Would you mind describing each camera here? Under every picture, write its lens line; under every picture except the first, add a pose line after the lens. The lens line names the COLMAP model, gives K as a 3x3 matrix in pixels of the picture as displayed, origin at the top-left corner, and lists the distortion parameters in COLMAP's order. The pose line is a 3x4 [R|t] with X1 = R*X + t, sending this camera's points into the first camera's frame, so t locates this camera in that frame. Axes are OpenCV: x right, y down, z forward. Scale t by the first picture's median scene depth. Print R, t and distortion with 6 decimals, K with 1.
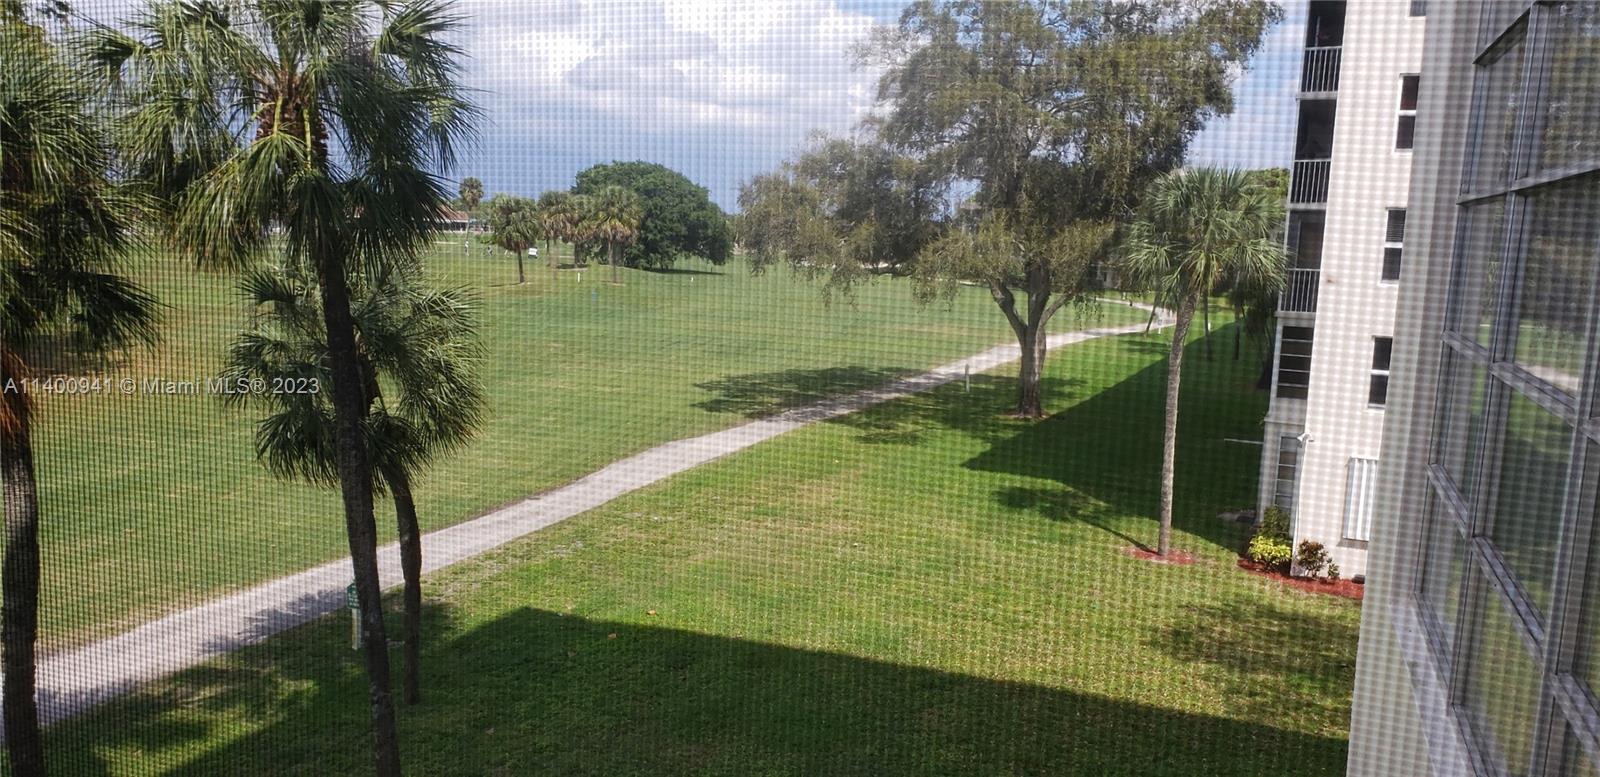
lens RADIAL K [[1249.1, 0, 787.4], [0, 1249.1, 390.9], [0, 0, 1]] dist [0.006268, -0.006203]
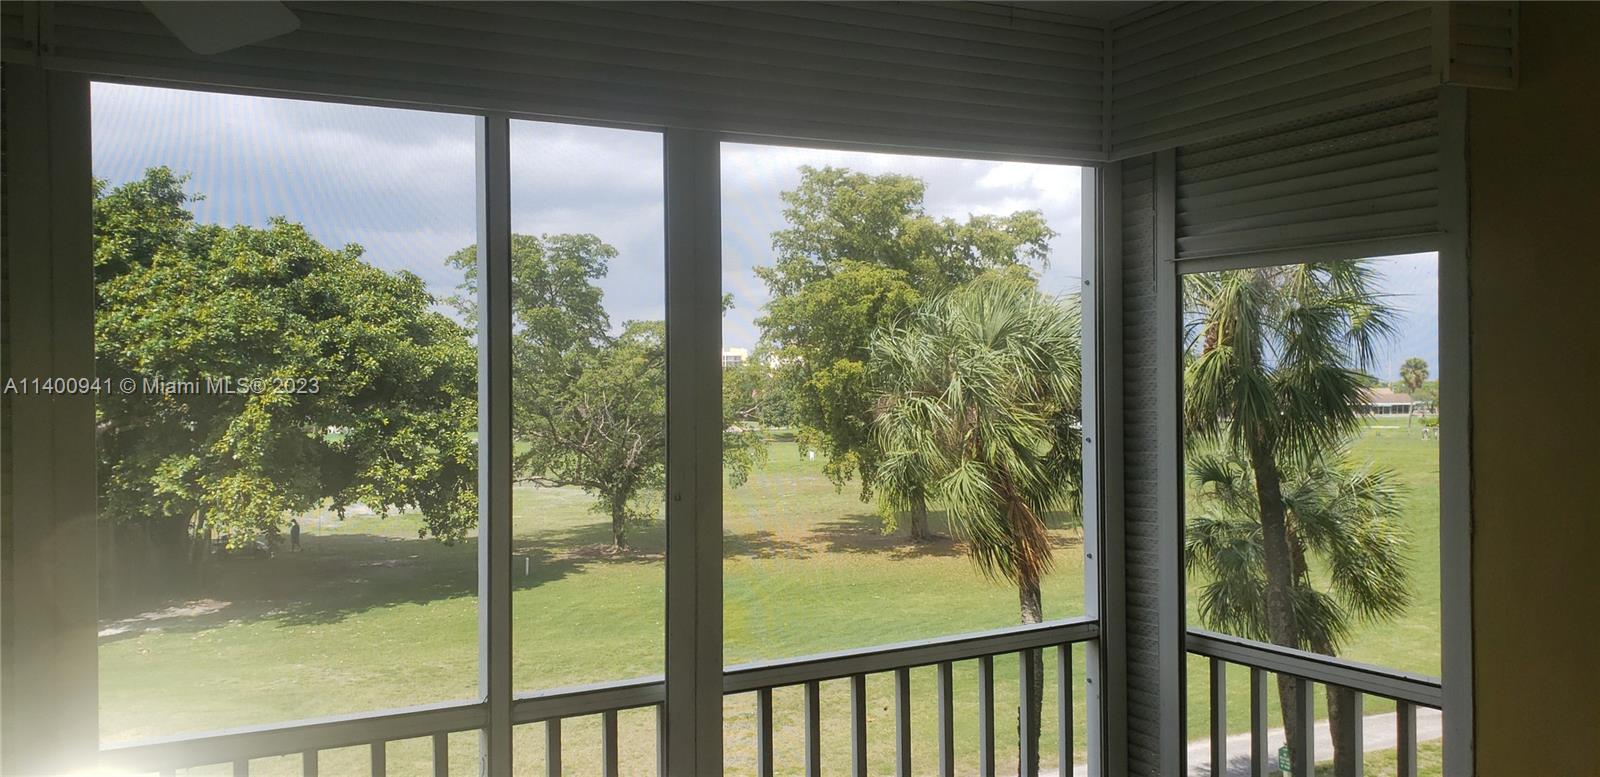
lens RADIAL K [[1249.1, 0, 787.2], [0, 1249.1, 388.3], [0, 0, 1]] dist [0.006268, -0.006203]
pose [[0.756647, -0.047407, -0.652103, 0.050841], [-0.051865, 0.989873, -0.132143, 0.014962], [0.651763, 0.133807, 0.746525, -0.138699]]
